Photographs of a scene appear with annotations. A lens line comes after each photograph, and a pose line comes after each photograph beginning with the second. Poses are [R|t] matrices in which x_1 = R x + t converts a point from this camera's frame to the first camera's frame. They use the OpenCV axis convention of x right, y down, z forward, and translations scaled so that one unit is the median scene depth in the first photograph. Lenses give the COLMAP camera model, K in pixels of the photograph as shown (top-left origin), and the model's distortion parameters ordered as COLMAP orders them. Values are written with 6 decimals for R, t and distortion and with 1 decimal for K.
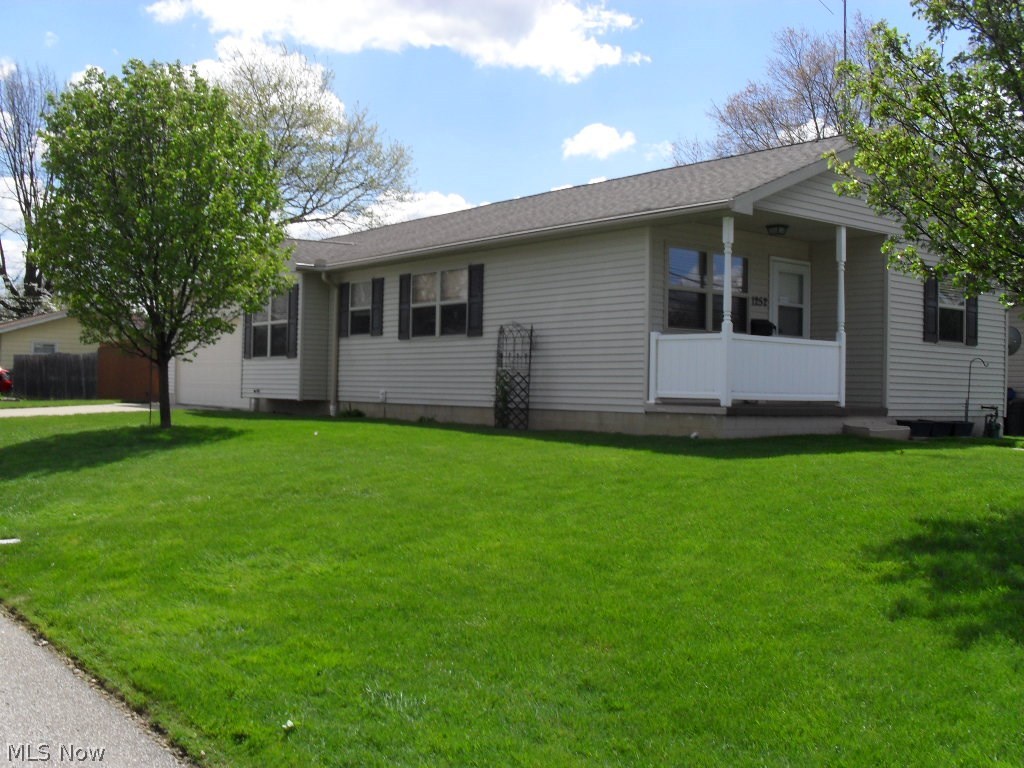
lens RADIAL K [[1085.9, 0, 512.0], [0, 1085.9, 384.0], [0, 0, 1]] dist [-0.236149, 0.251066]
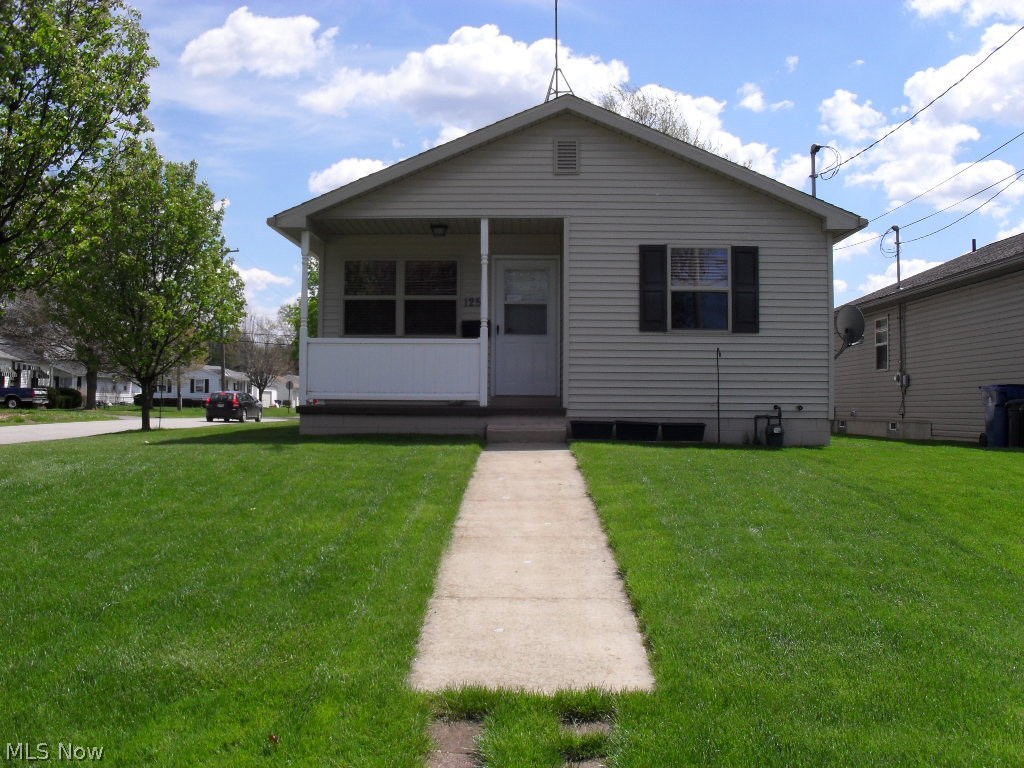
lens RADIAL K [[1085.9, 0, 512.0], [0, 1085.9, 384.0], [0, 0, 1]] dist [-0.236149, 0.251066]
pose [[0.775465, -0.024602, -0.630911, 0.874750], [0.011132, 0.999618, -0.025297, 0.024448], [0.631293, 0.012593, 0.775442, 0.238811]]
